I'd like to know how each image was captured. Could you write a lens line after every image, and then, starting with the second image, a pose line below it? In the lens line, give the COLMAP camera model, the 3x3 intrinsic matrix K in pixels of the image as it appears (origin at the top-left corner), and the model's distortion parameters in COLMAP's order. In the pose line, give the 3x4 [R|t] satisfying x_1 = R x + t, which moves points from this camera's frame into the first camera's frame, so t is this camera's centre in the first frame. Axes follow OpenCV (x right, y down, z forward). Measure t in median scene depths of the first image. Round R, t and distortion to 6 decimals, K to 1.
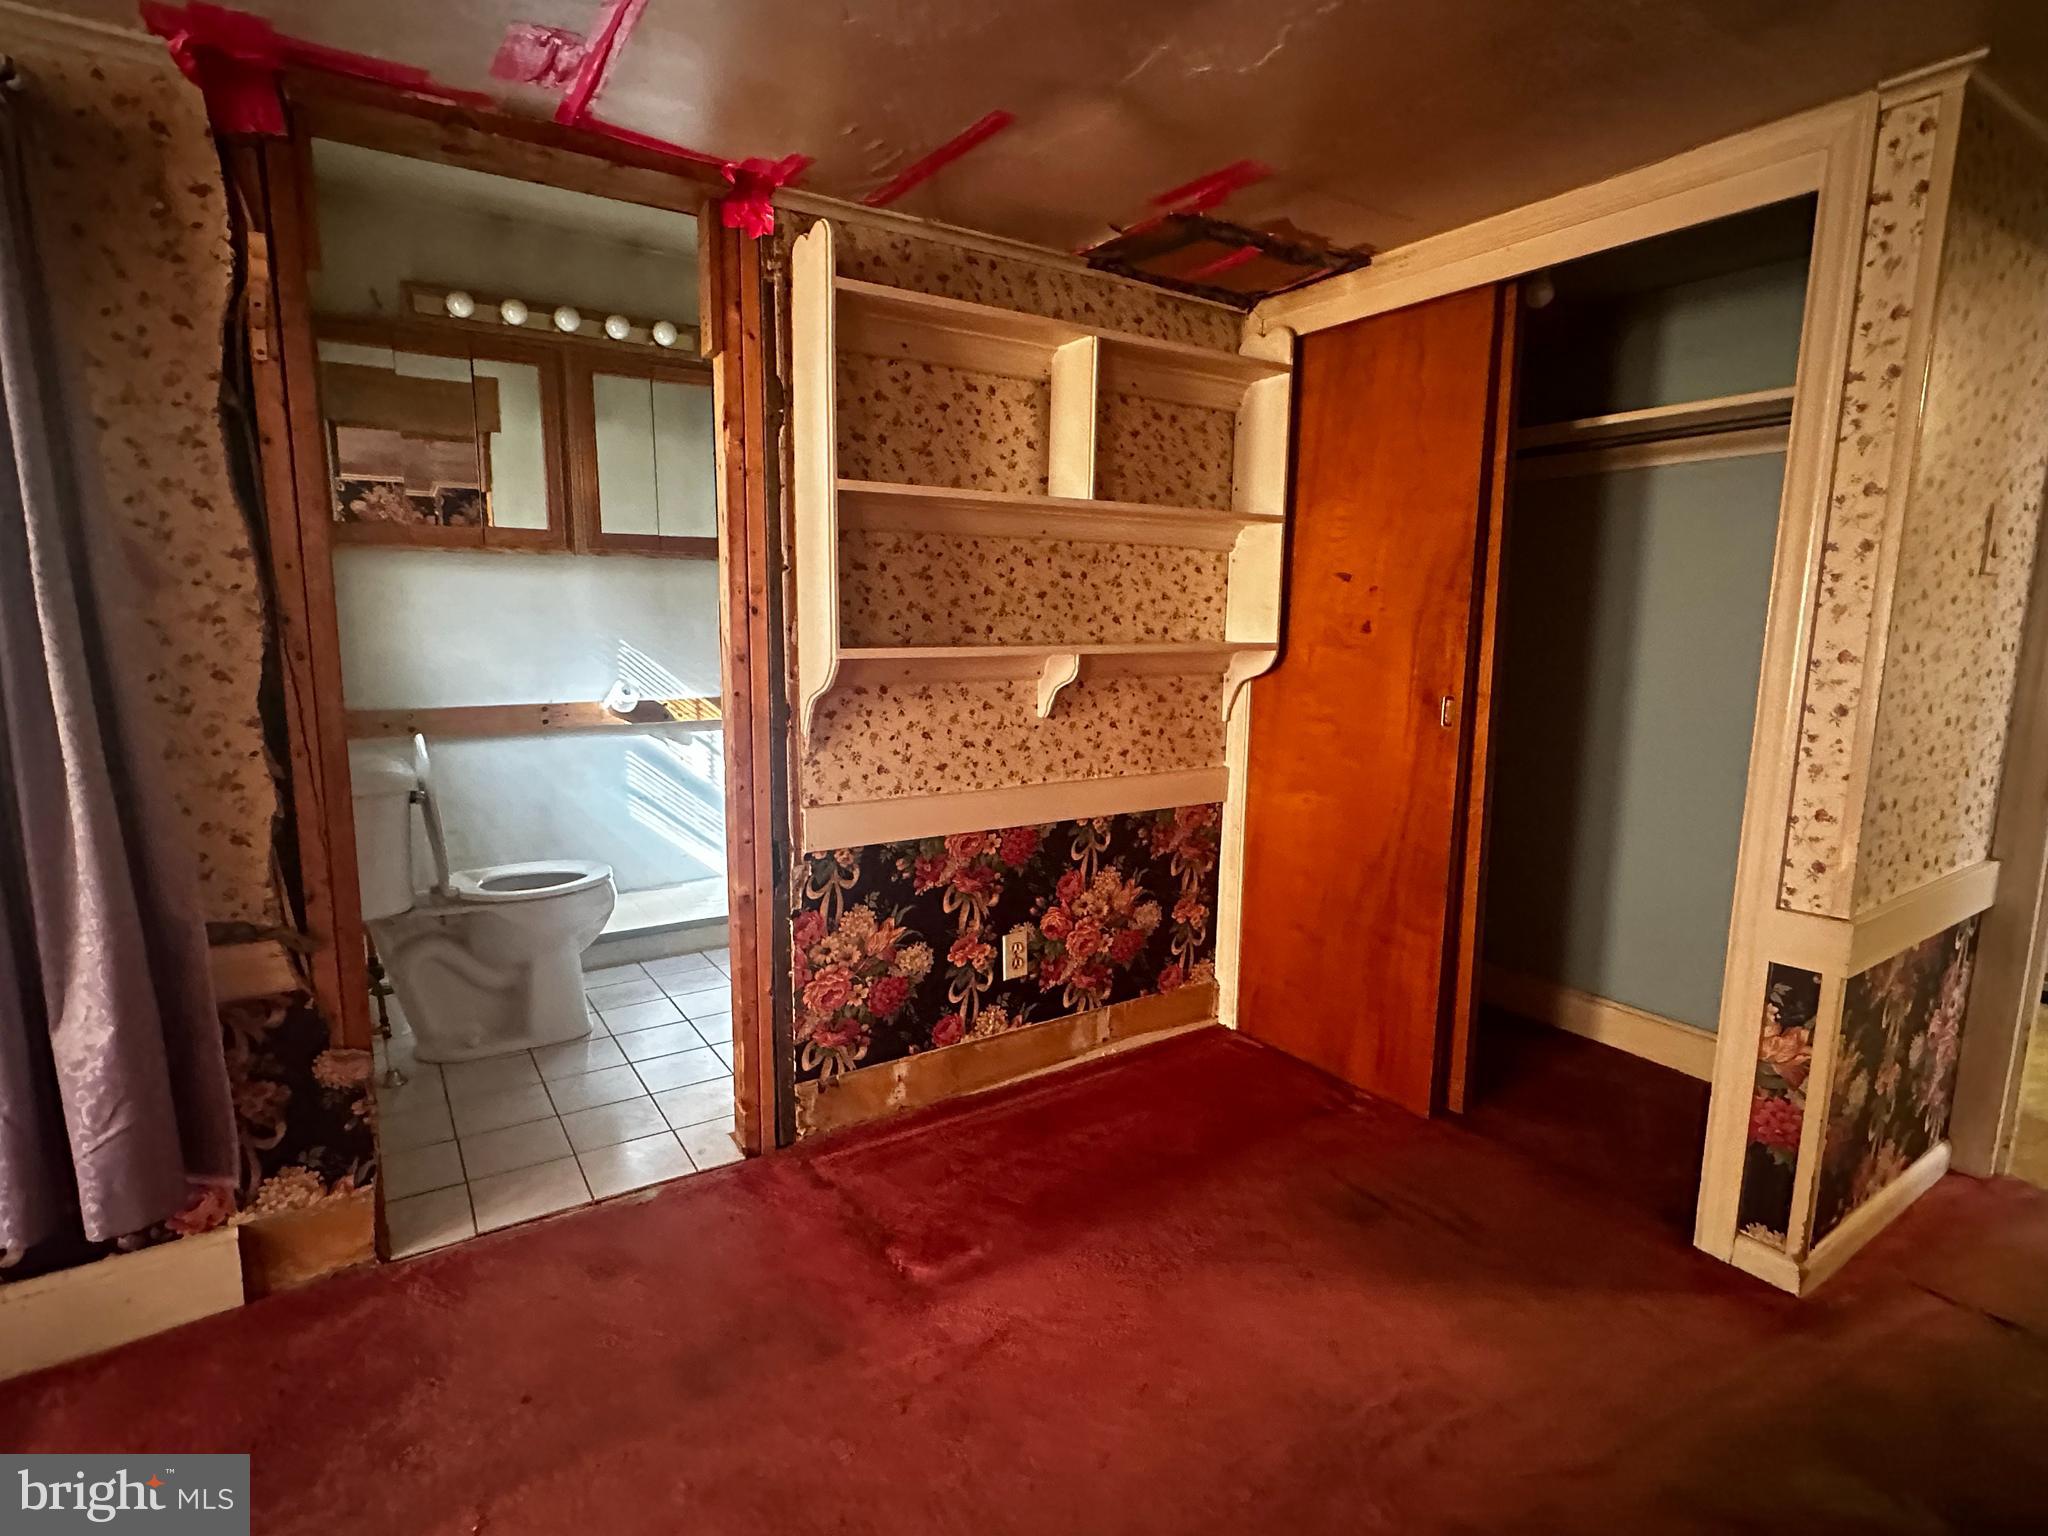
lens RADIAL K [[1023.6, 0, 1027.8], [0, 1023.6, 770.8], [0, 0, 1]] dist [-0.000322, -0.000470]
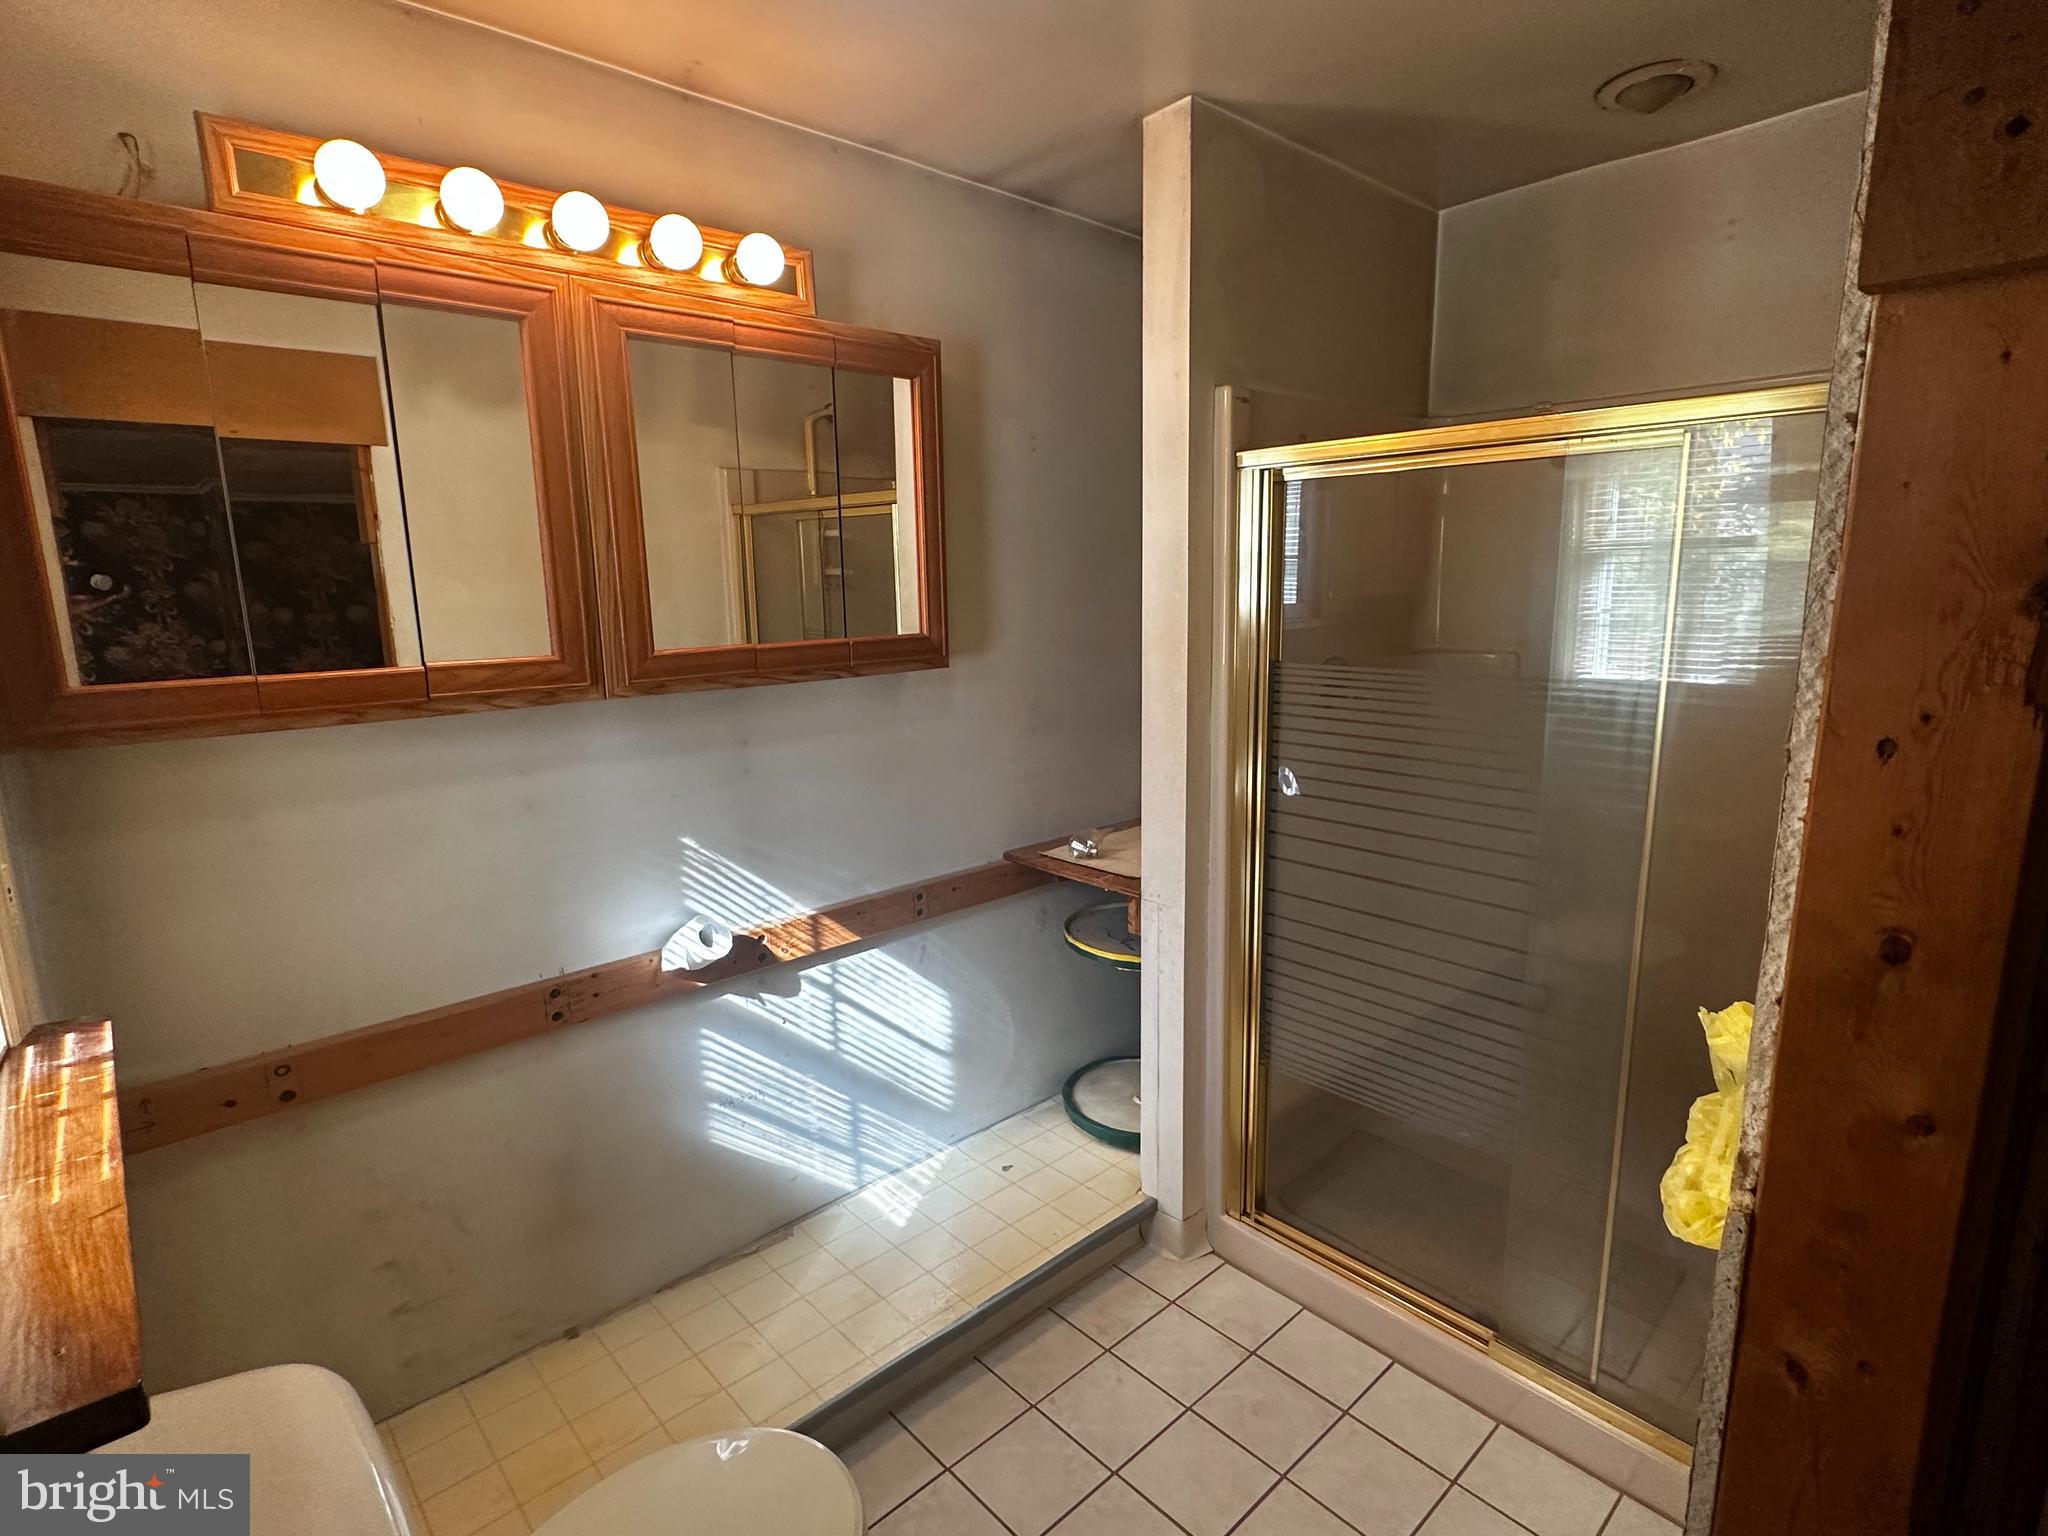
lens RADIAL K [[1023.6, 0, 1027.8], [0, 1023.6, 770.8], [0, 0, 1]] dist [-0.000322, -0.000470]
pose [[0.986269, -0.059128, 0.154200, -0.469197], [0.053253, 0.997699, 0.041960, -0.275594], [-0.156326, -0.033172, 0.987148, 0.686969]]
